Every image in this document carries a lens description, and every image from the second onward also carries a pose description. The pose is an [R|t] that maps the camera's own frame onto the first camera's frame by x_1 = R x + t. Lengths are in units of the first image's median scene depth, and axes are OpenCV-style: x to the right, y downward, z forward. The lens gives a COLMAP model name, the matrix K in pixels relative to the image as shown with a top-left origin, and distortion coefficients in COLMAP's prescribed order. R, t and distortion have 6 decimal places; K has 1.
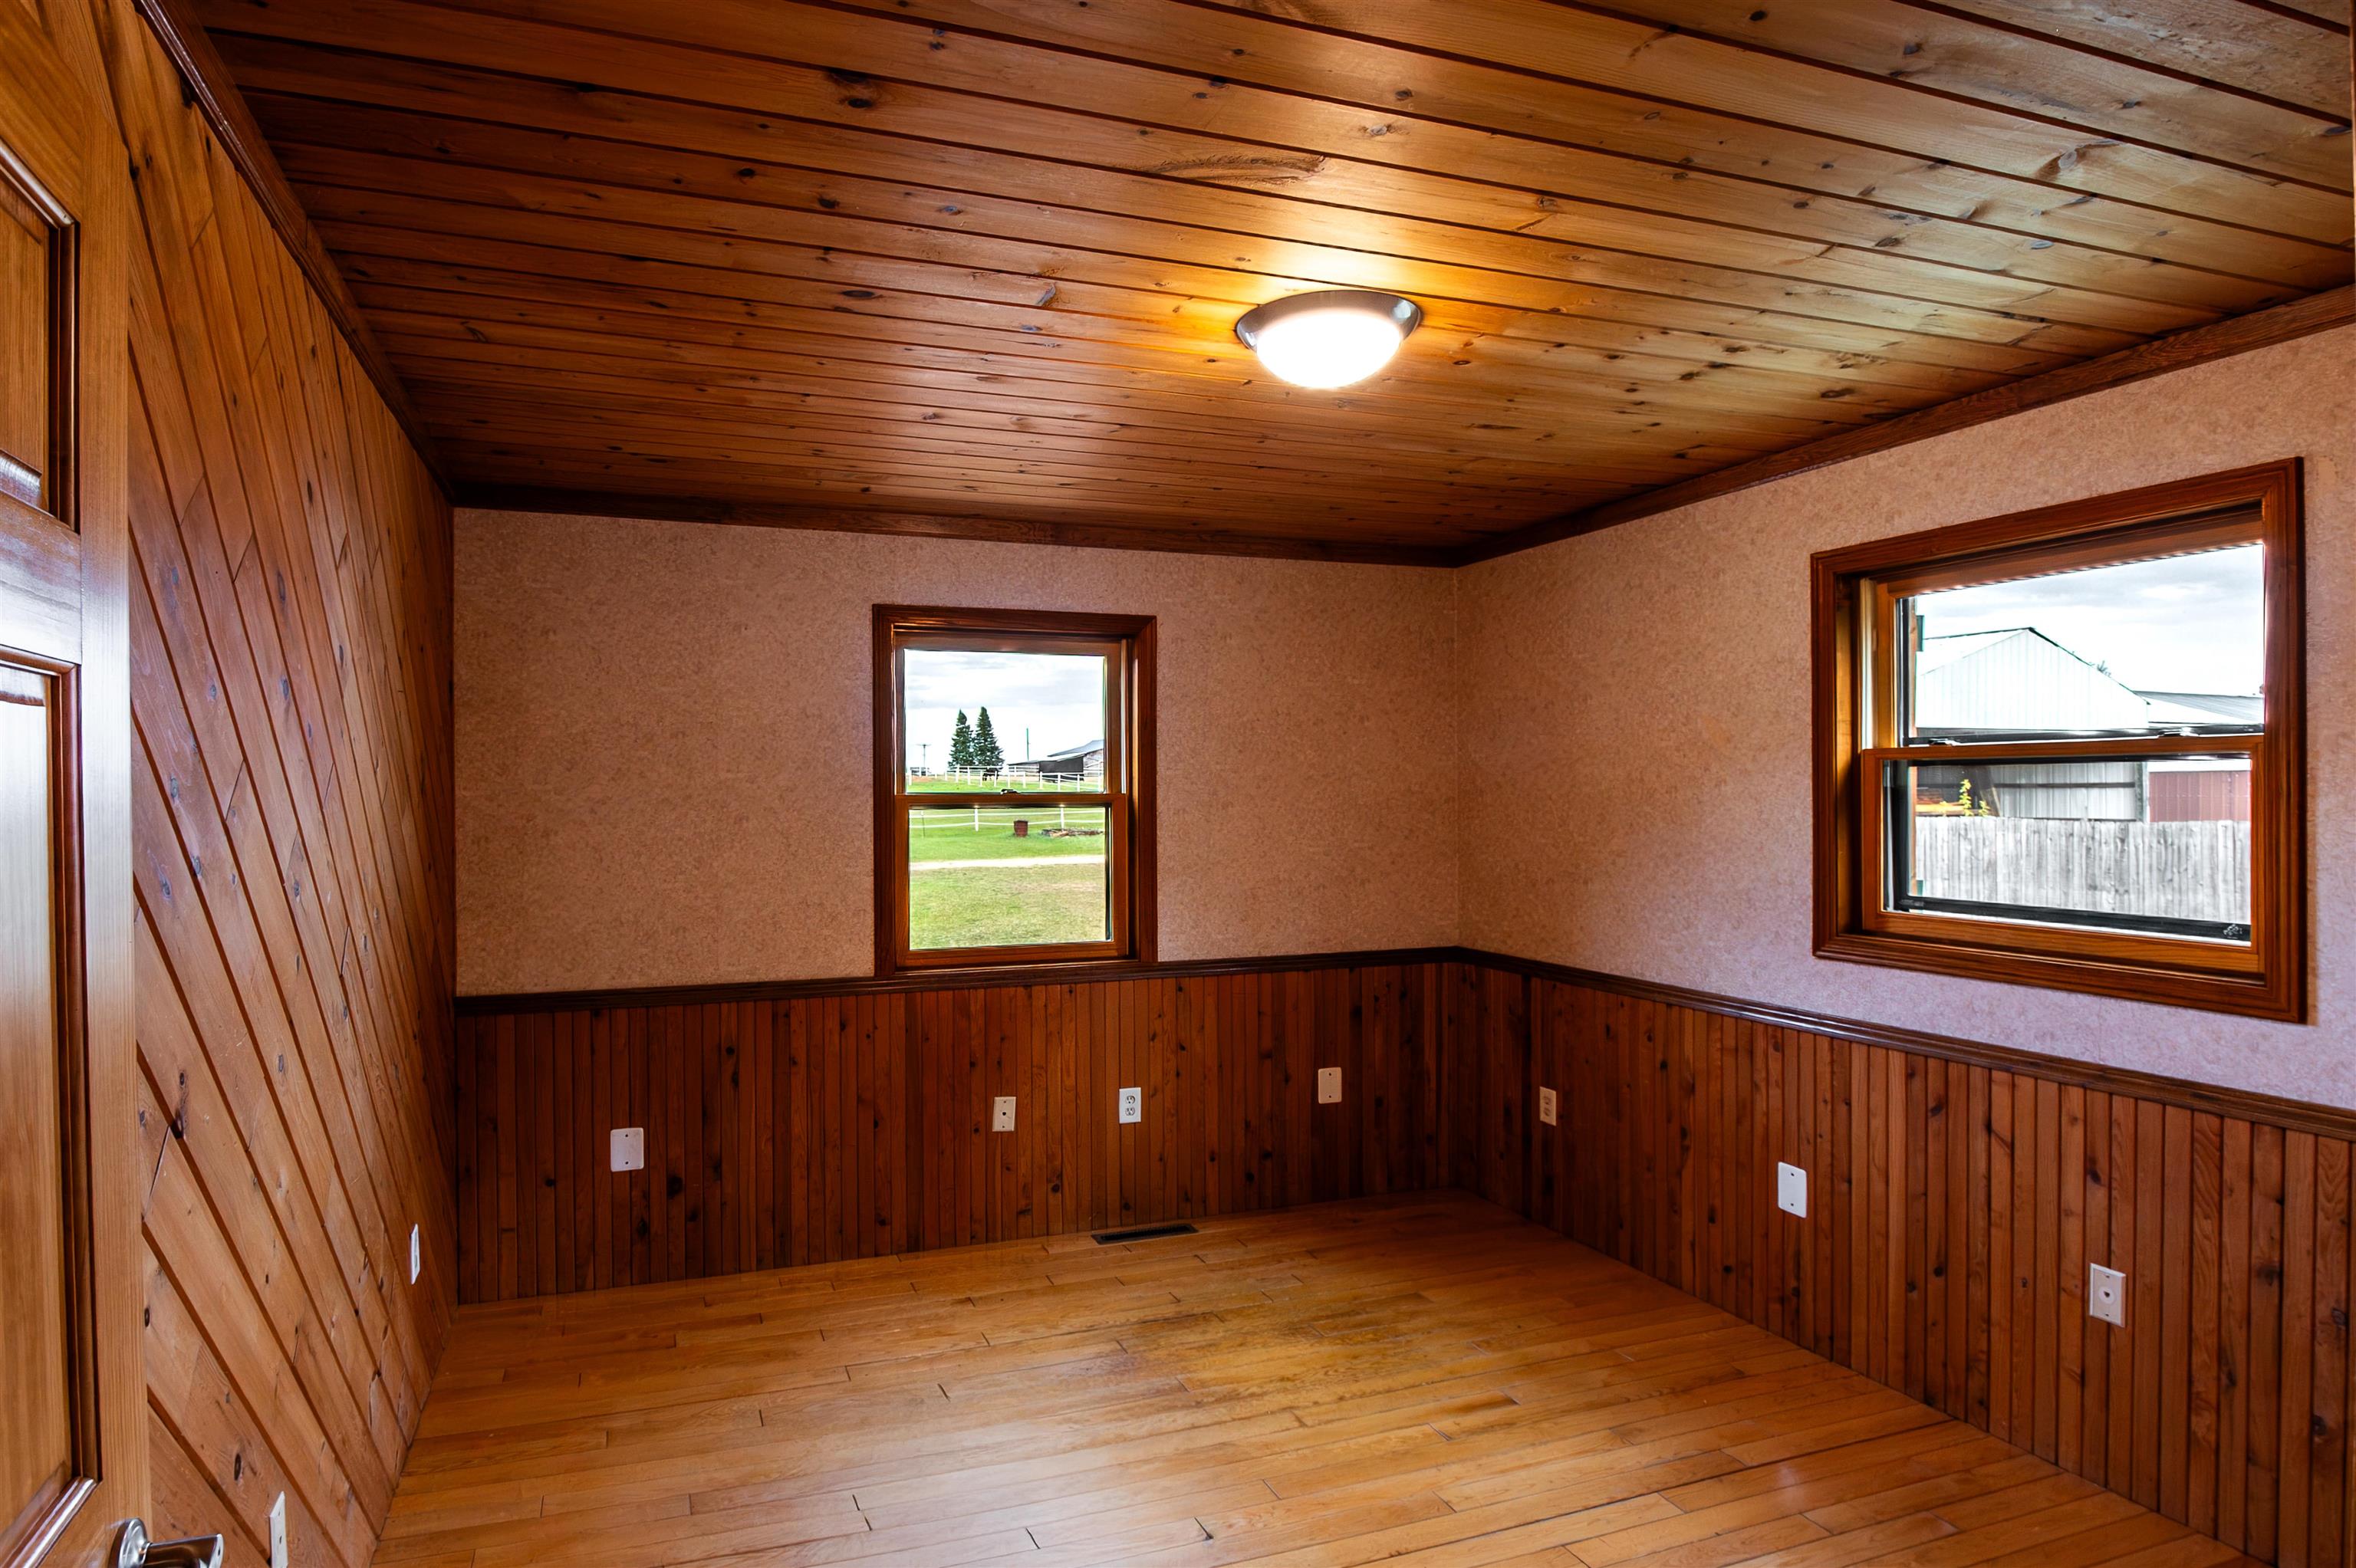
lens RADIAL K [[1223.7, 0, 1175.9], [0, 1223.7, 785.1], [0, 0, 1]] dist [-0.002666, -0.008869]
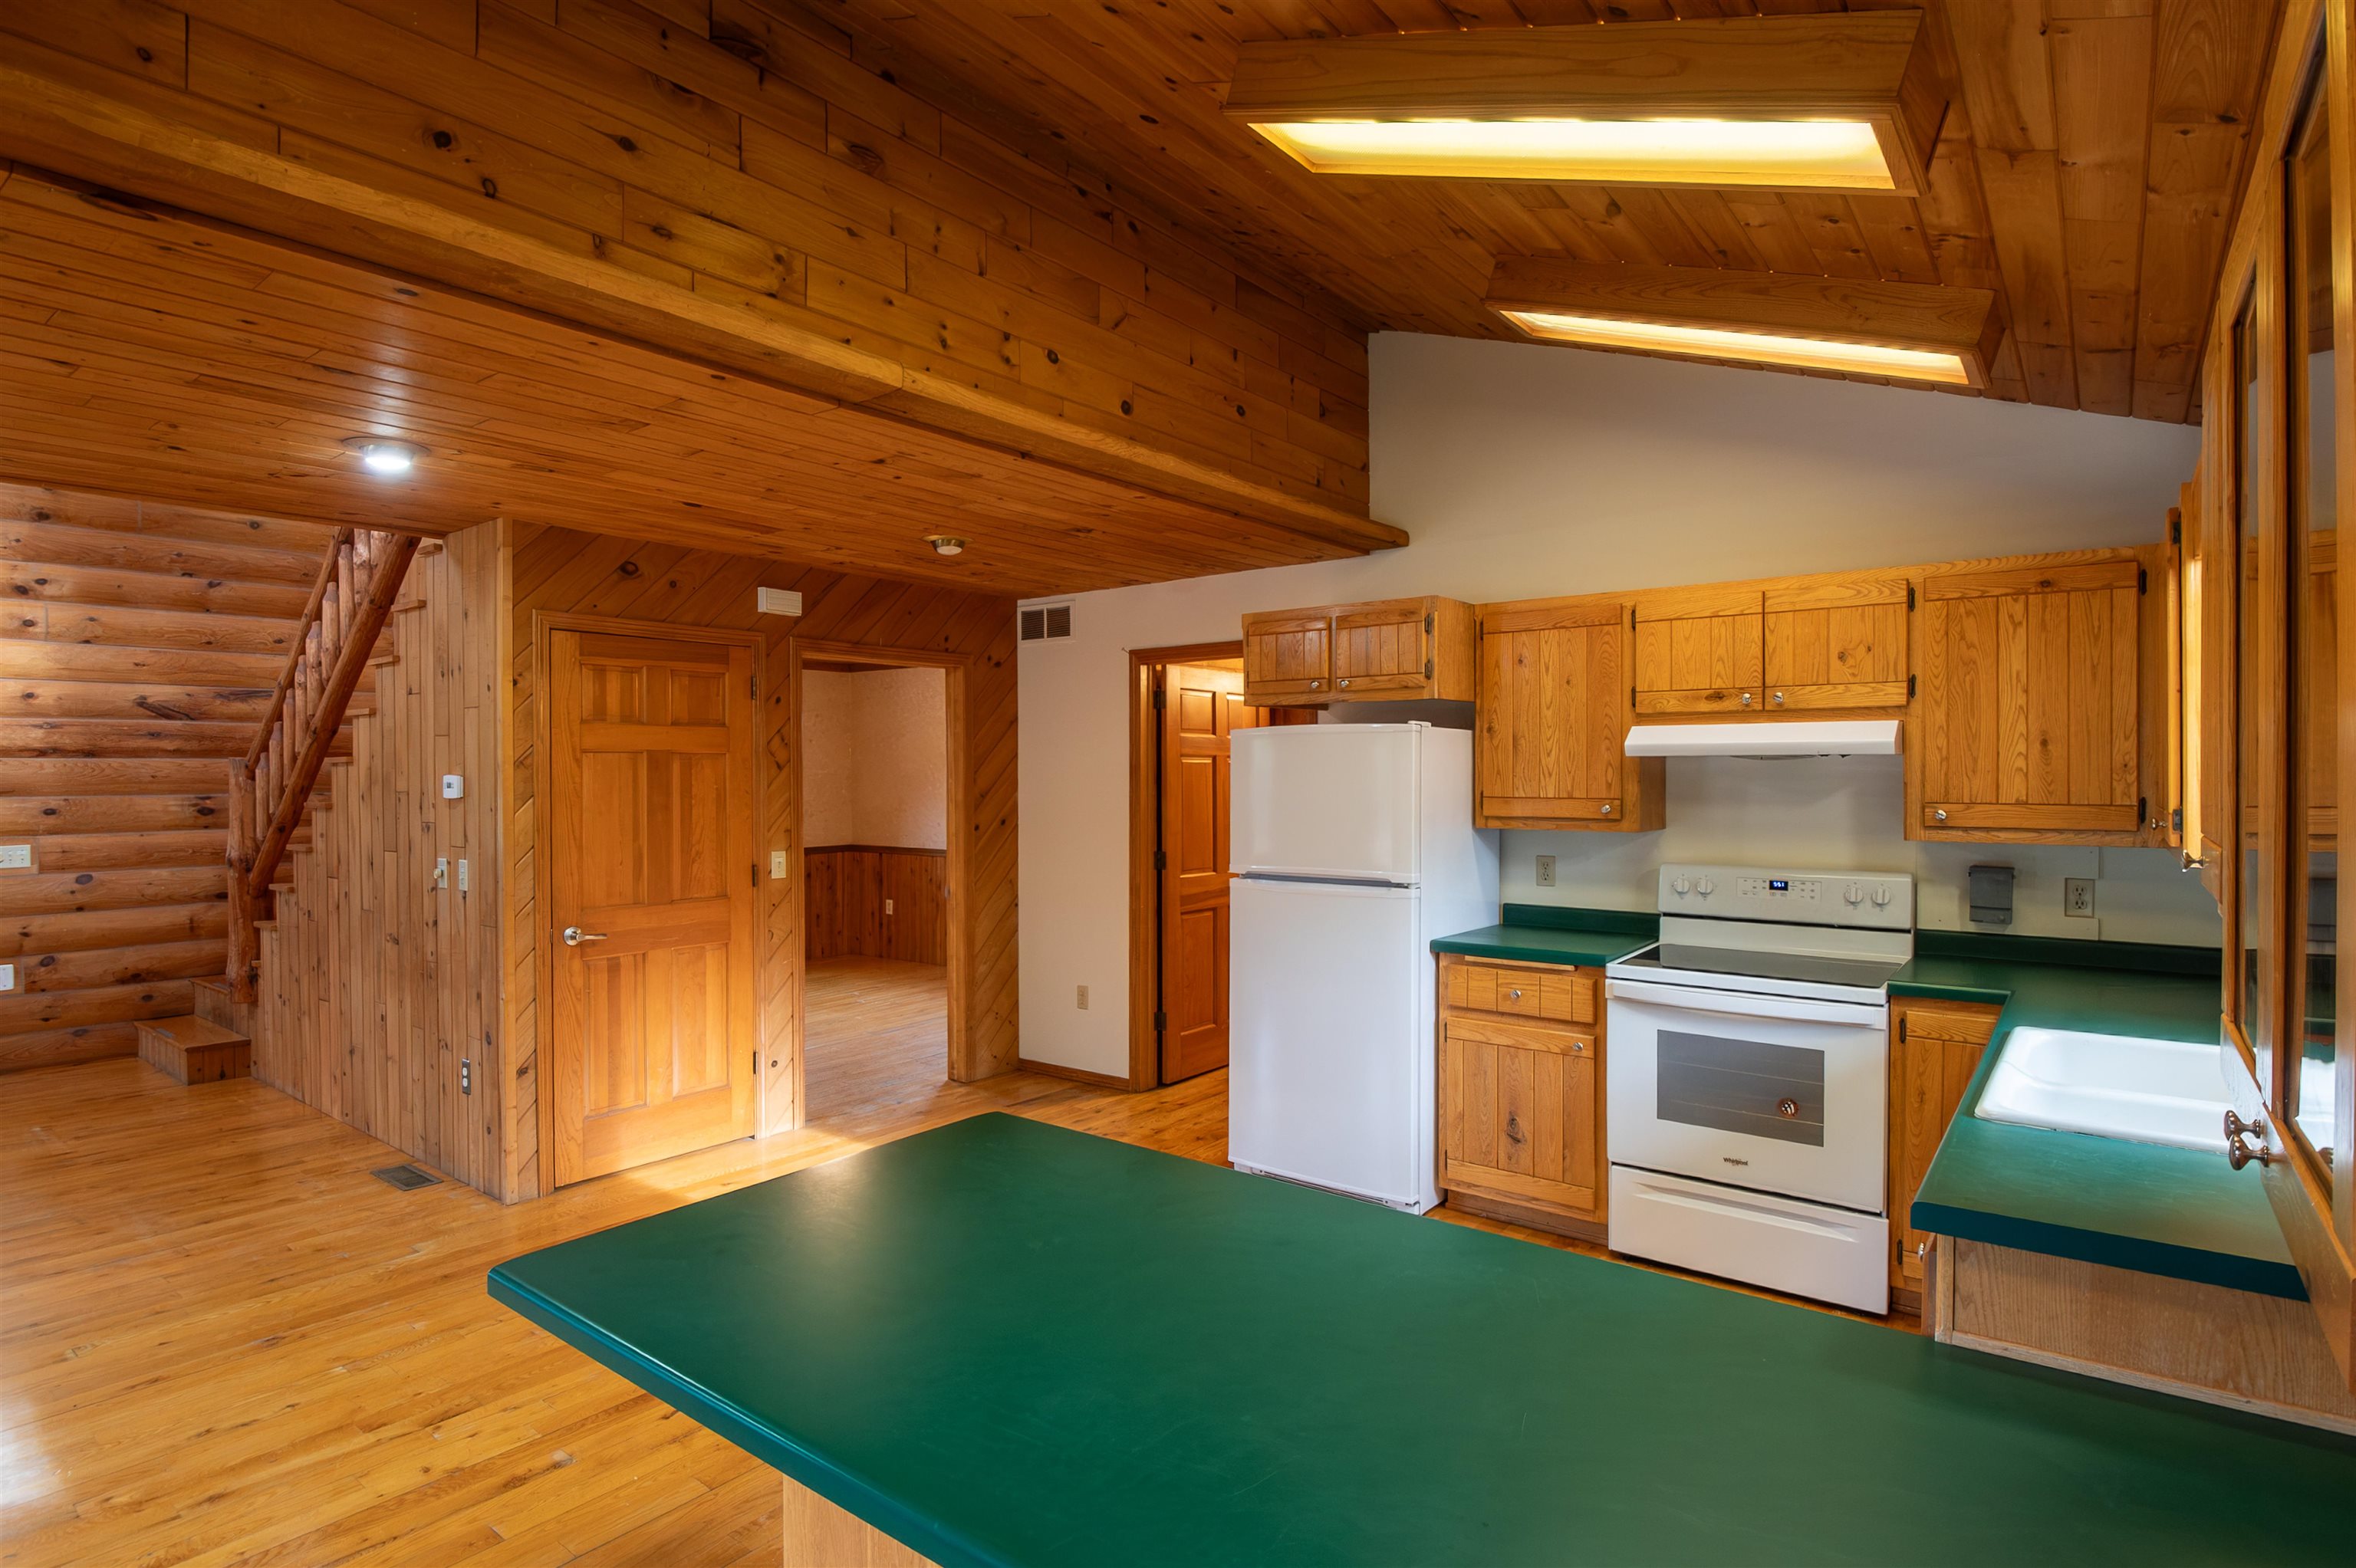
lens RADIAL K [[1223.7, 0, 1159.2], [0, 1223.7, 768.6], [0, 0, 1]] dist [-0.002666, -0.008869]
pose [[0.888322, -0.002075, 0.459216, -0.323707], [0.006708, 0.999942, -0.008457, 0.011287], [-0.459171, 0.010593, 0.888285, -1.360238]]
